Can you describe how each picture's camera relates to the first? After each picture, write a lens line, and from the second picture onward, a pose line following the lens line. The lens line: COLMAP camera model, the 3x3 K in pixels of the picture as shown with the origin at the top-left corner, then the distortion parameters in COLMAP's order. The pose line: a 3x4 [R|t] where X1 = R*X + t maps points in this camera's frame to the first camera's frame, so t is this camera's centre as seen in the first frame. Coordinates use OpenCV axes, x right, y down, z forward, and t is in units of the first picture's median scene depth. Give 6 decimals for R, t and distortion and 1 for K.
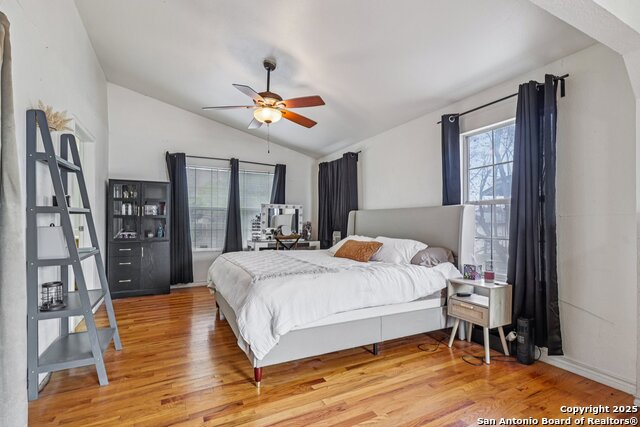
lens RADIAL K [[296.9, 0, 319.2], [0, 296.9, 217.7], [0, 0, 1]] dist [0.001643, 0.000322]
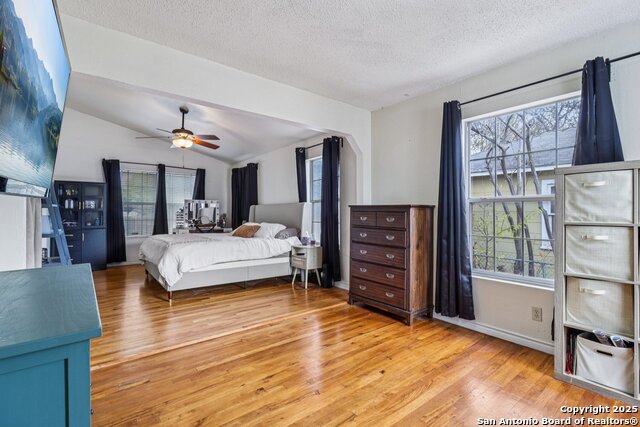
lens RADIAL K [[296.9, 0, 319.9], [0, 296.9, 209.4], [0, 0, 1]] dist [0.001643, 0.000322]
pose [[0.981449, -0.001055, 0.191719, 0.208702], [0.001680, 0.999994, -0.003097, 0.001244], [-0.191715, 0.003362, 0.981445, -0.583495]]
